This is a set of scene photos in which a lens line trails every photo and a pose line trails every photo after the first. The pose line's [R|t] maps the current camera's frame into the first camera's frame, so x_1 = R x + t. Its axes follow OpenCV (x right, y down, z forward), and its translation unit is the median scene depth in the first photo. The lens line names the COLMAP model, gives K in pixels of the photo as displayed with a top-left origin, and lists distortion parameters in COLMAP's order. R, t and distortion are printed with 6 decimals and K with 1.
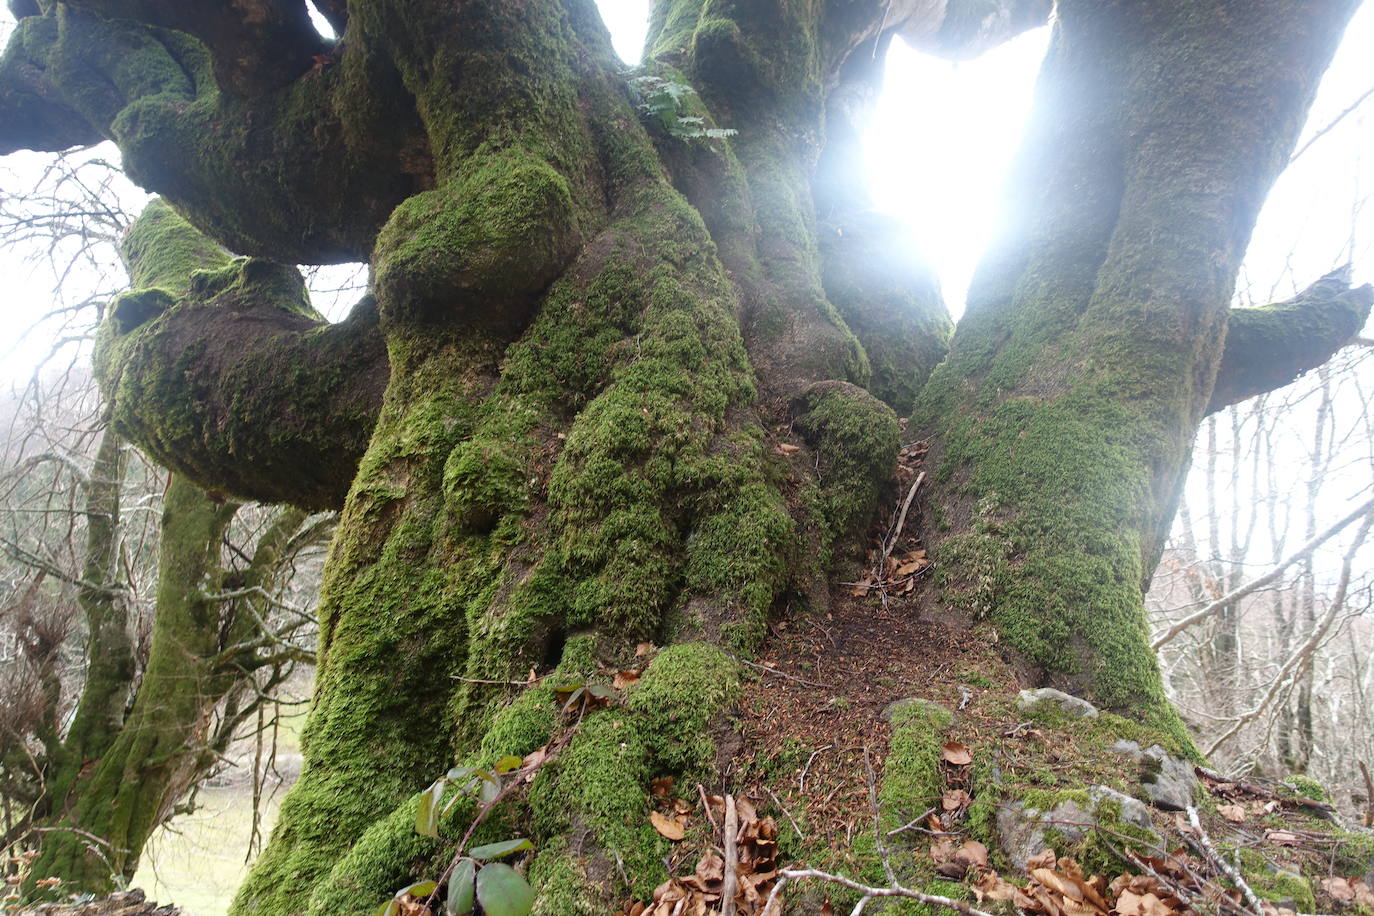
lens RADIAL K [[943.2, 0, 688.3], [0, 943.2, 458.6], [0, 0, 1]] dist [0.007544, -0.000357]
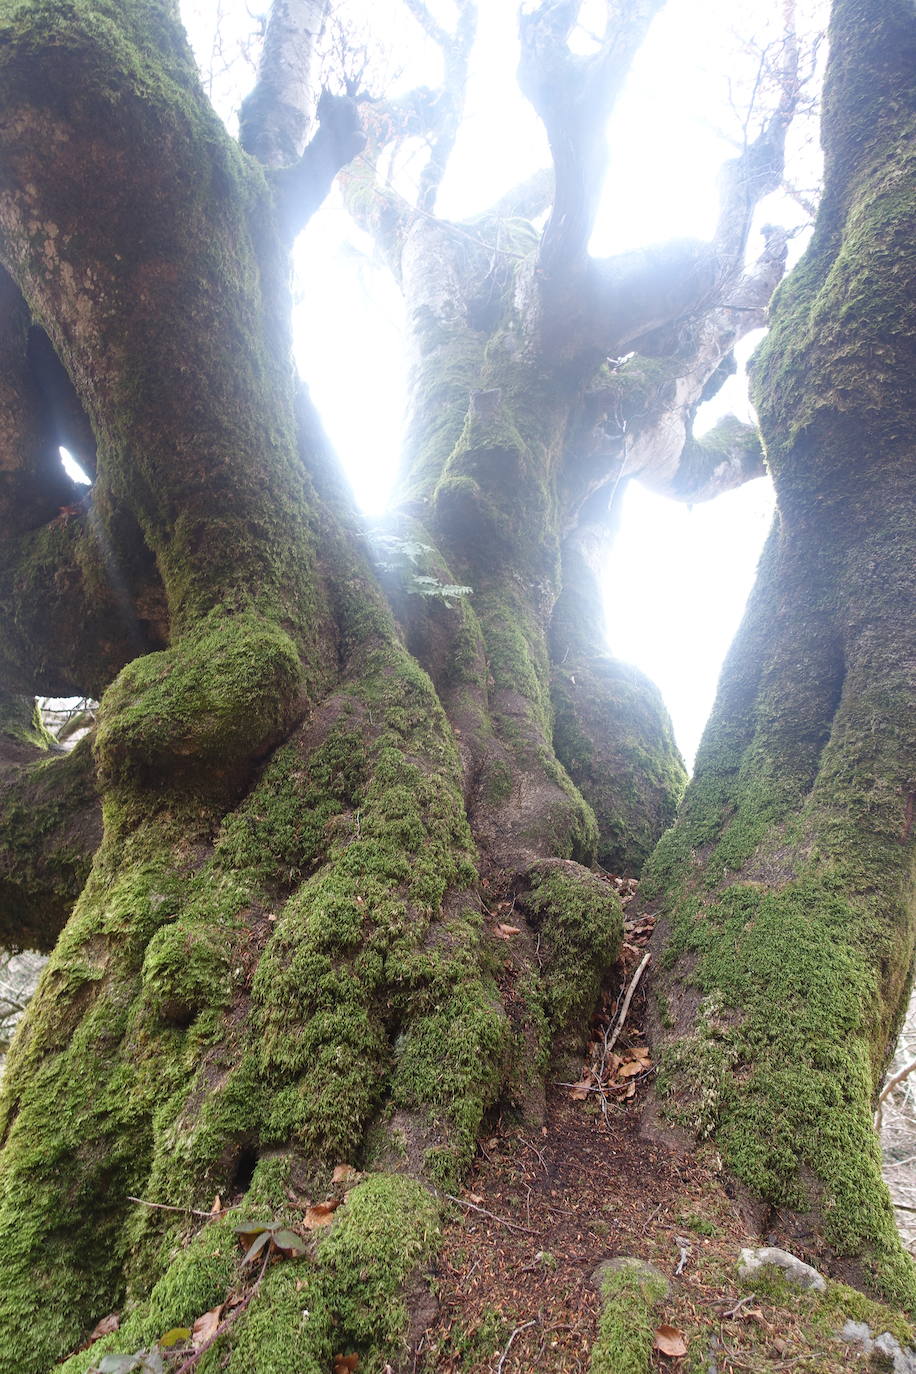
lens RADIAL K [[943.2, 0, 459.0], [0, 943.2, 686.2], [0, 0, 1]] dist [0.007544, -0.000357]
pose [[0.998999, 0.038792, 0.022293, 0.025236], [-0.034862, 0.987207, -0.155583, -0.112355], [-0.028043, 0.154650, 0.987571, 0.006339]]
